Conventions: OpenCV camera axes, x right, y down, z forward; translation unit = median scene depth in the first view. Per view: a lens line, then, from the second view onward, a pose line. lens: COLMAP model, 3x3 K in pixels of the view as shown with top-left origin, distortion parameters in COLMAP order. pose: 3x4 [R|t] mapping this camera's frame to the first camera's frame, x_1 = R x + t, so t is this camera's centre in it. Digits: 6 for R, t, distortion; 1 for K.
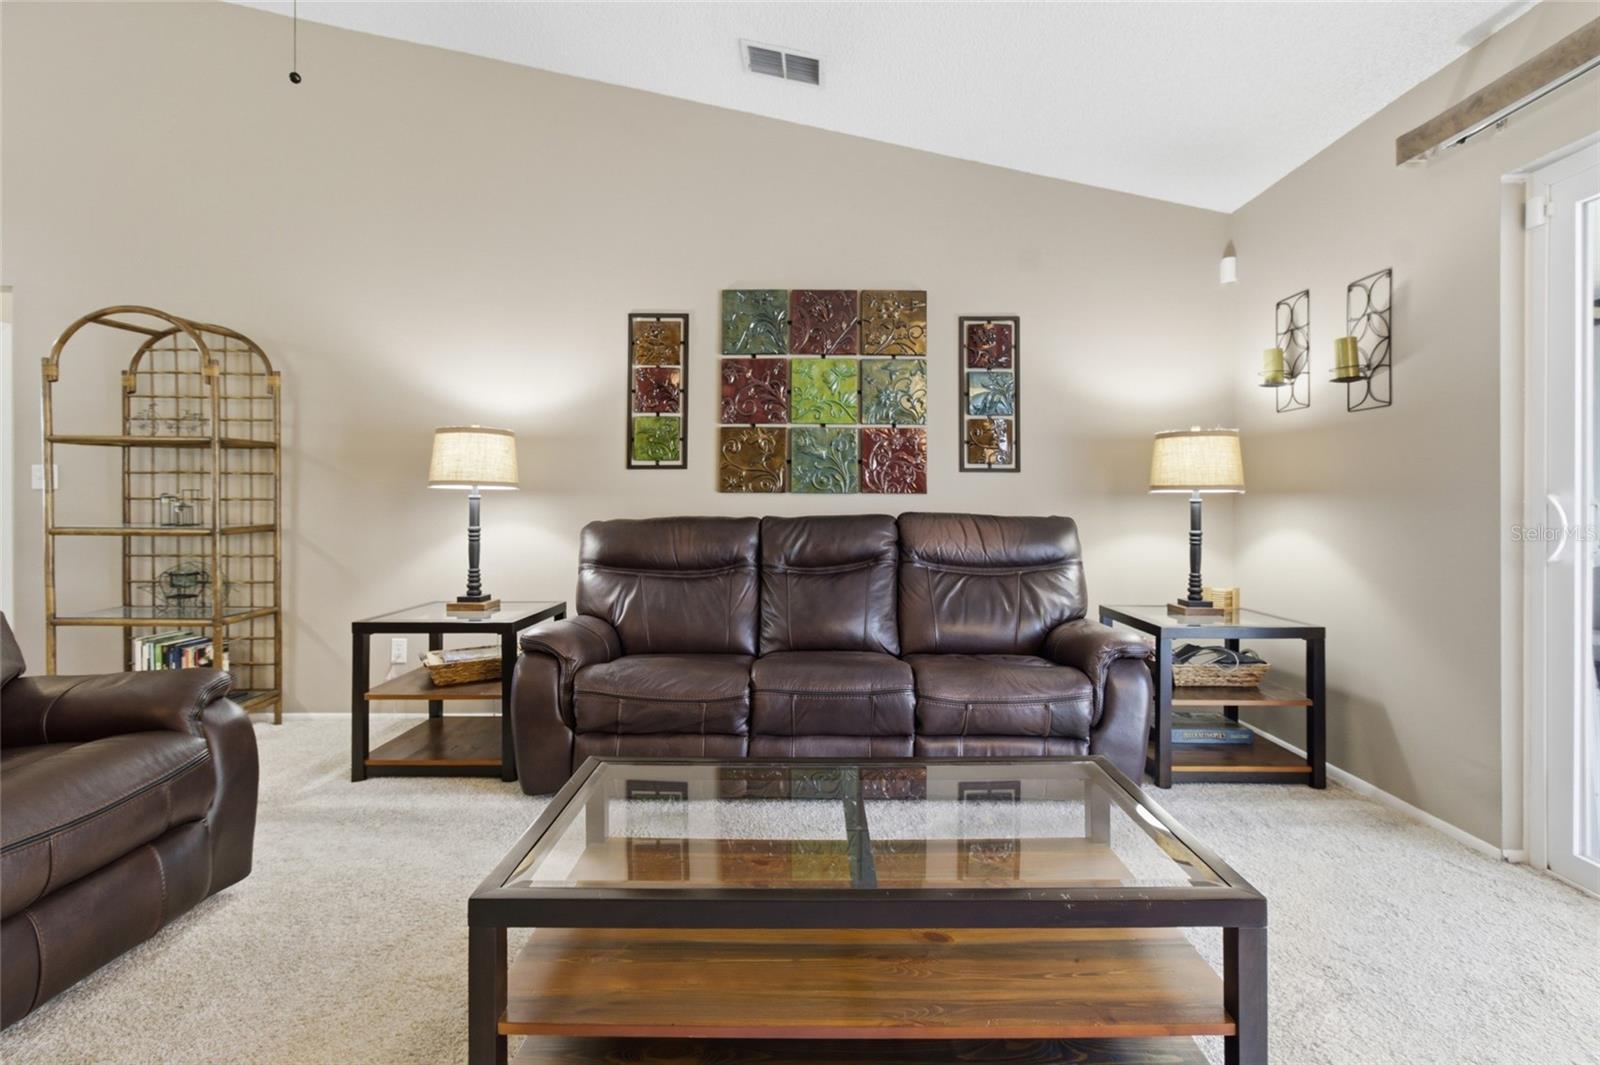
lens RADIAL K [[770.4, 0, 812.3], [0, 770.4, 502.7], [0, 0, 1]] dist [-0.021120, 0.015083]
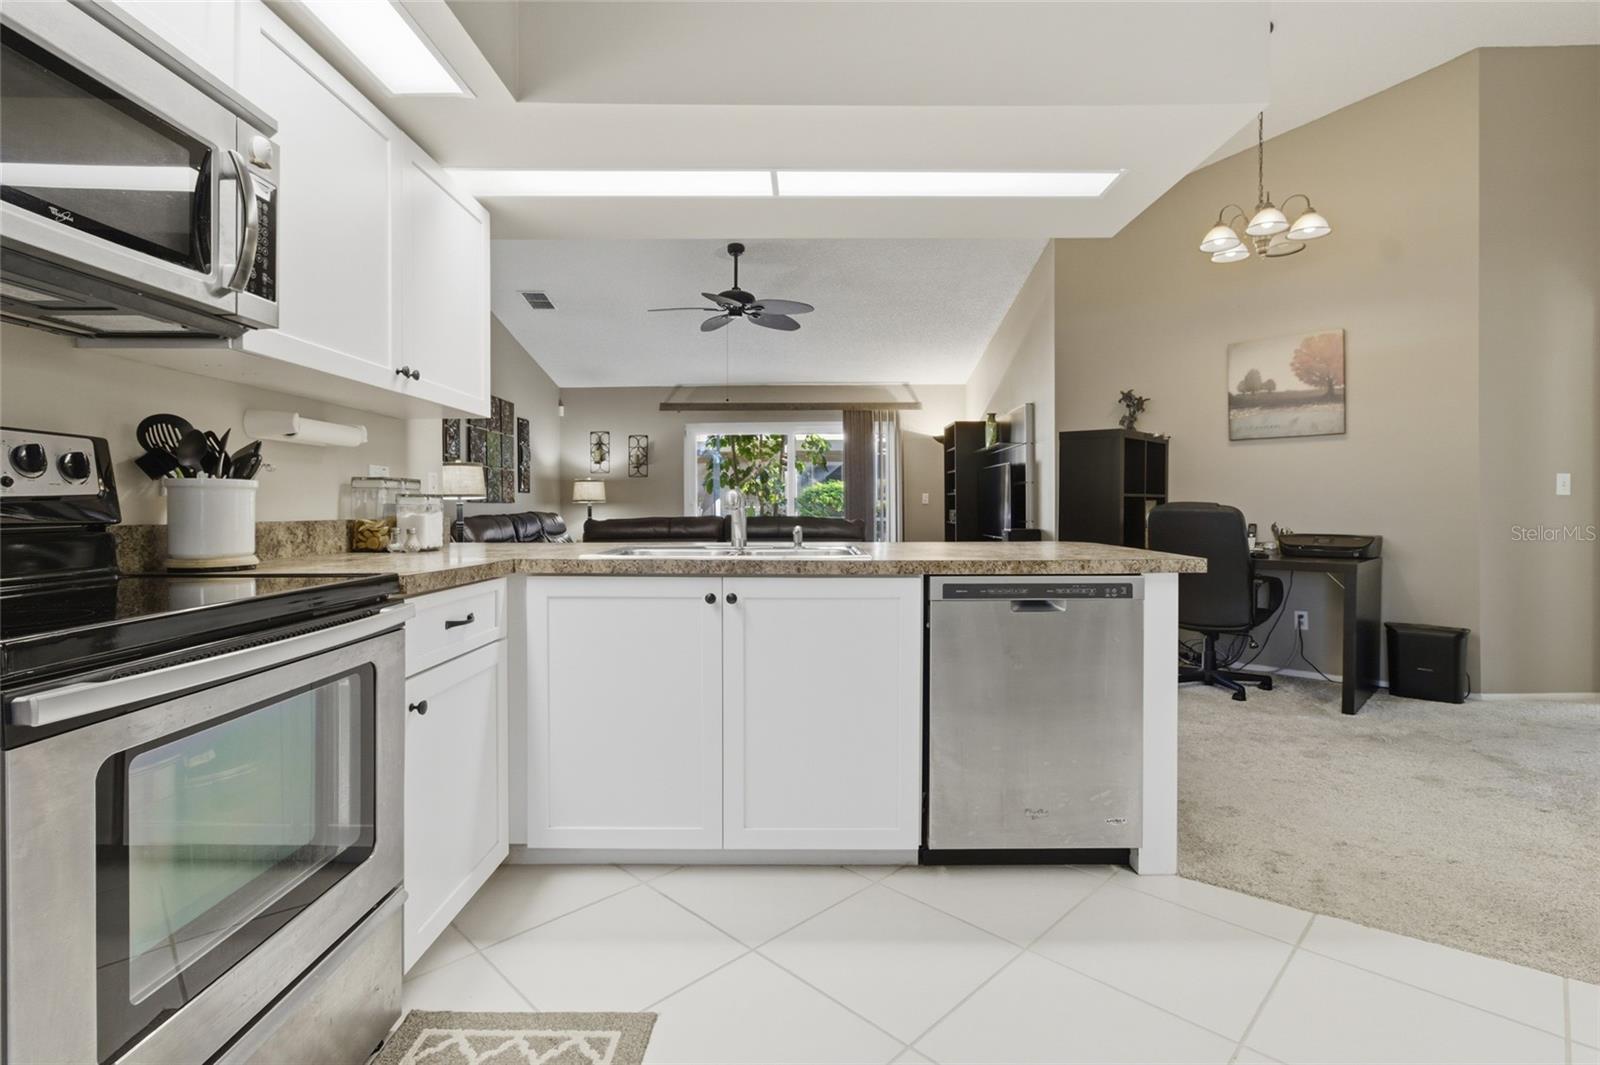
lens RADIAL K [[757.4, 0, 807.1], [0, 757.4, 513.2], [0, 0, 1]] dist [-0.017594, 0.013020]
pose [[0.000338, -0.011160, 0.999938, -1.914212], [0.009593, 0.999892, 0.011156, 0.000913], [-0.999954, 0.009588, 0.000445, 0.230967]]
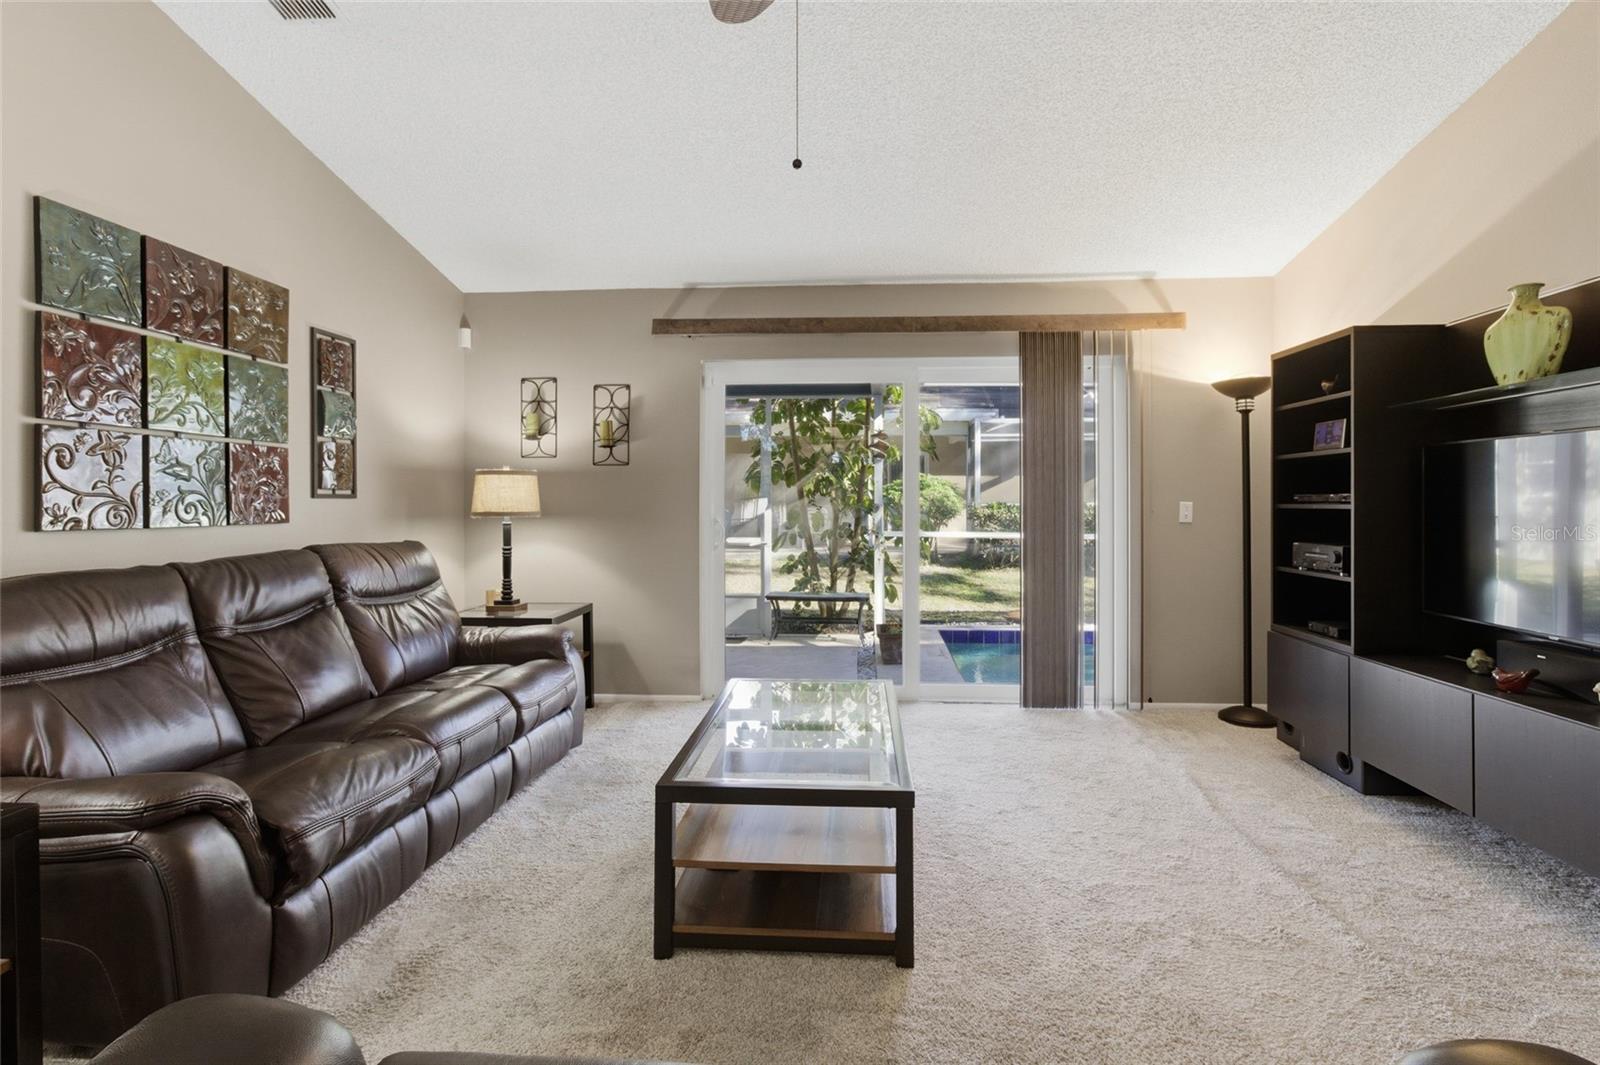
lens RADIAL K [[770.4, 0, 812.3], [0, 770.4, 502.7], [0, 0, 1]] dist [-0.021120, 0.015083]
pose [[0.063427, -0.003819, 0.997979, -0.697942], [0.004087, 0.999985, 0.003567, -0.036804], [-0.997978, 0.003852, 0.063441, 0.366376]]
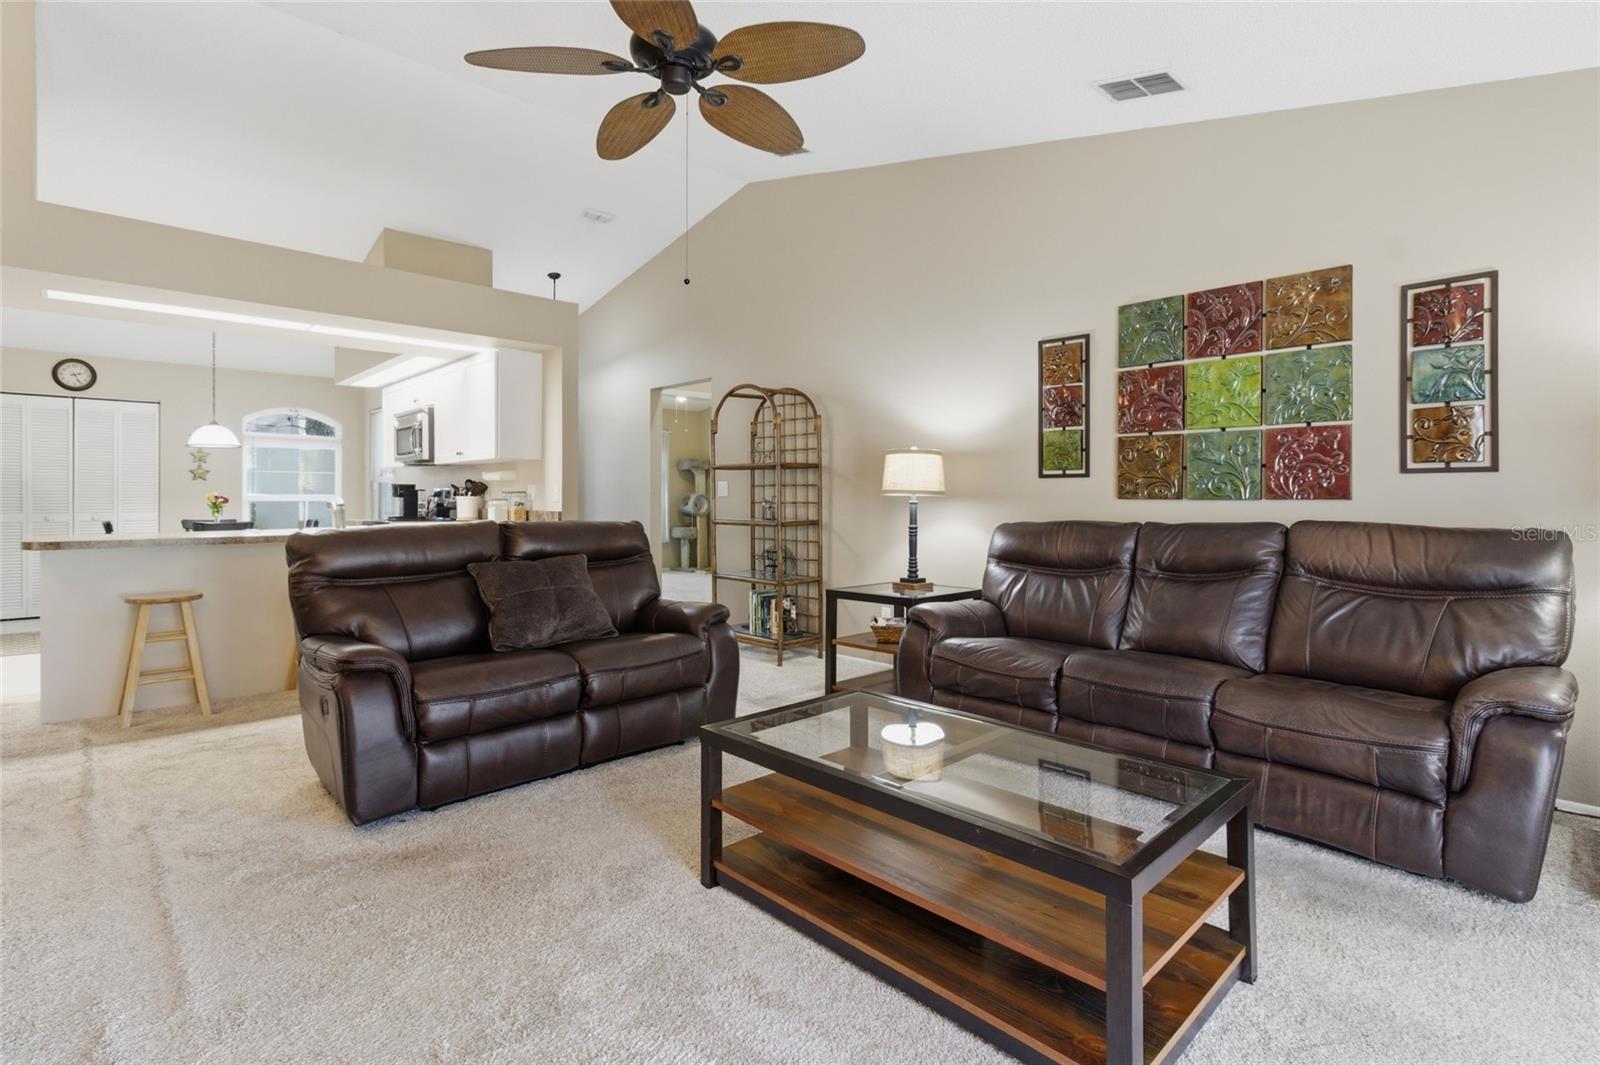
lens RADIAL K [[768.8, 0, 809.8], [0, 768.8, 497.6], [0, 0, 1]] dist [-0.001235, 0.001356]
pose [[0.693506, -0.002279, -0.720448, 0.359410], [-0.001273, 0.999990, -0.004389, -0.009374], [0.720450, 0.003961, 0.693495, -0.038014]]
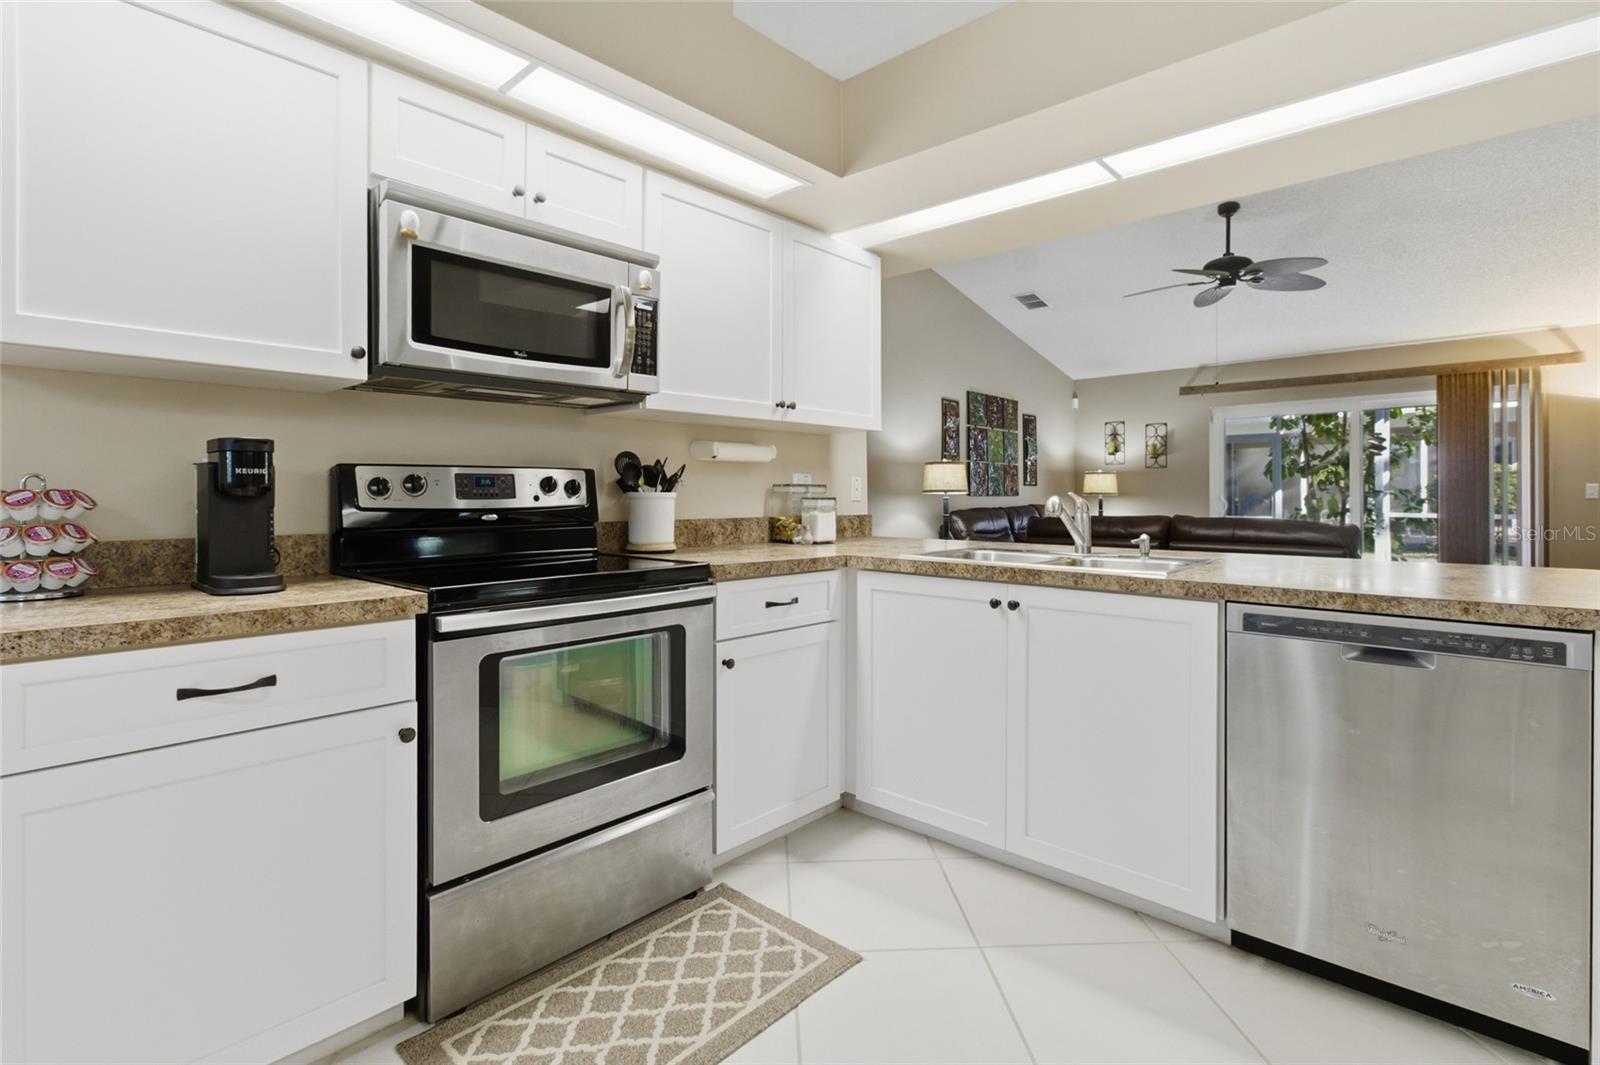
lens RADIAL K [[768.8, 0, 809.8], [0, 768.8, 497.6], [0, 0, 1]] dist [-0.001235, 0.001356]
pose [[0.669579, -0.004641, 0.742727, -1.884632], [0.005434, 0.999984, 0.001349, -0.014011], [-0.742721, 0.003133, 0.669593, -0.002022]]
